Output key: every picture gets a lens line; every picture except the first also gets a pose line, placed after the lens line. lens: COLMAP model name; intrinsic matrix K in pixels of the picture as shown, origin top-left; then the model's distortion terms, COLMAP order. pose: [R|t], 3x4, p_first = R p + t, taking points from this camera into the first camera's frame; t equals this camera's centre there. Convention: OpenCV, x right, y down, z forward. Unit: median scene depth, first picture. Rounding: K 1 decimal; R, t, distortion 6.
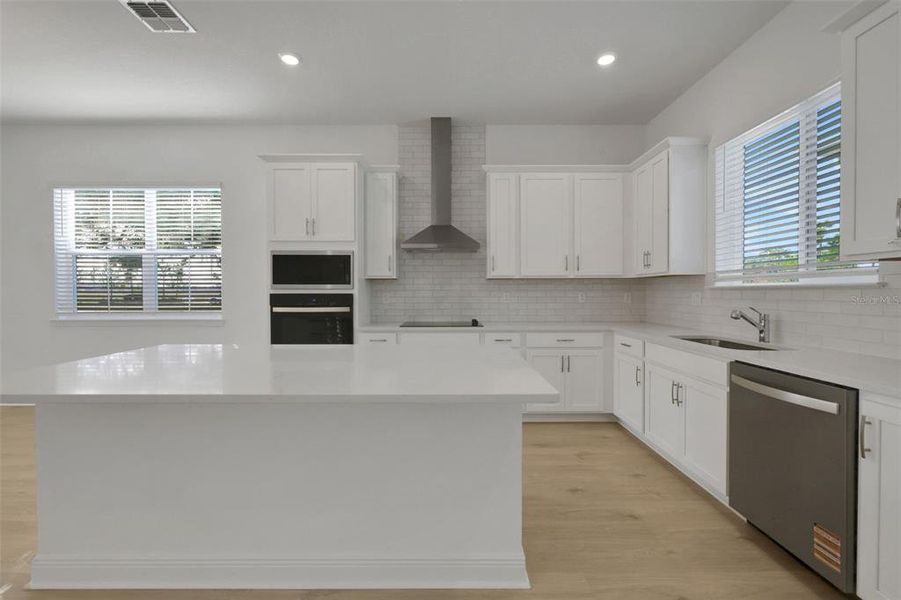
lens RADIAL K [[392.5, 0, 442.5], [0, 392.5, 297.2], [0, 0, 1]] dist [-0.001902, 0.000557]
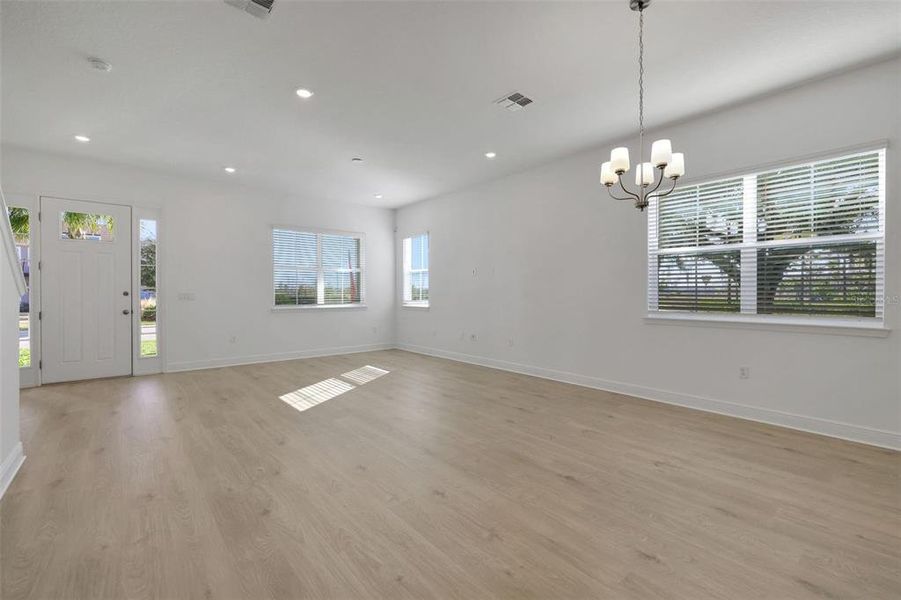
lens RADIAL K [[392.5, 0, 449.2], [0, 392.5, 292.9], [0, 0, 1]] dist [-0.001902, 0.000557]
pose [[0.635001, 0.001586, -0.772509, -0.573182], [-0.012916, 0.999880, -0.008564, 0.008553], [0.772403, 0.015416, 0.634946, -0.092873]]
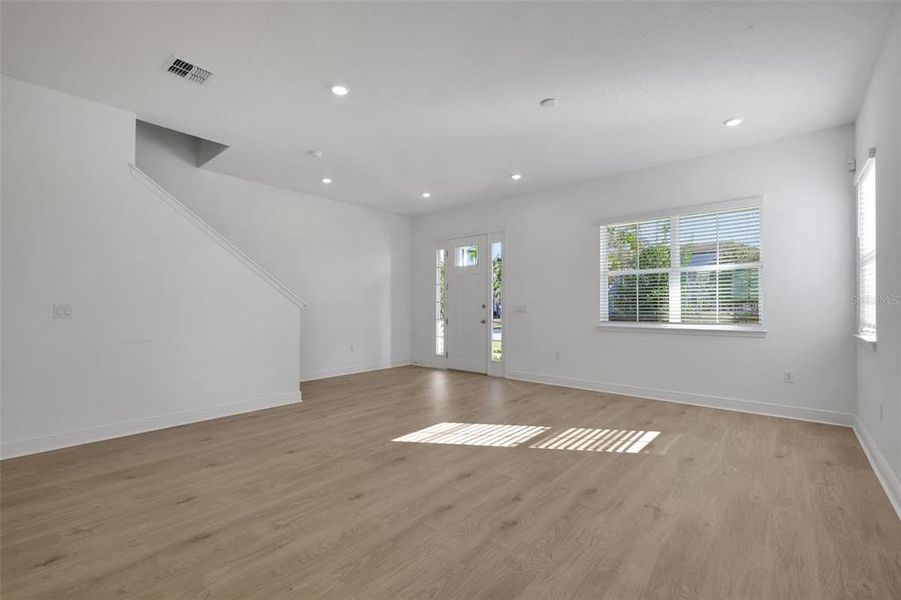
lens RADIAL K [[392.5, 0, 444.9], [0, 392.5, 301.9], [0, 0, 1]] dist [-0.001902, 0.000557]
pose [[-0.673580, -0.005937, -0.739090, -1.068728], [-0.010501, 0.999944, 0.001537, -0.008084], [0.739040, 0.008796, -0.673604, 1.064844]]
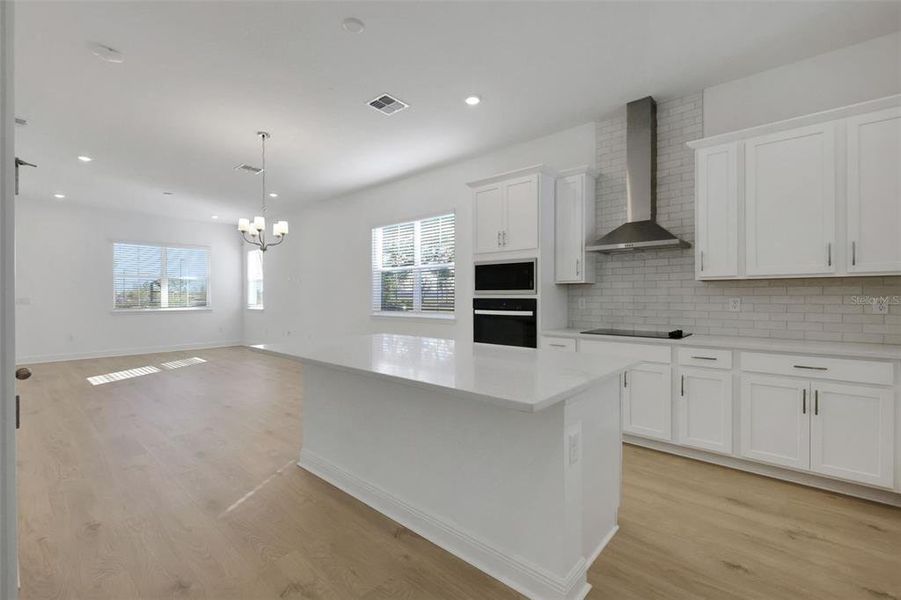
lens RADIAL K [[392.5, 0, 437.2], [0, 392.5, 298.0], [0, 0, 1]] dist [-0.001902, 0.000557]
pose [[0.741820, 0.003338, -0.670591, 0.258467], [-0.009596, 0.999938, -0.005638, -0.001923], [0.670530, 0.010617, 0.741806, 0.044667]]
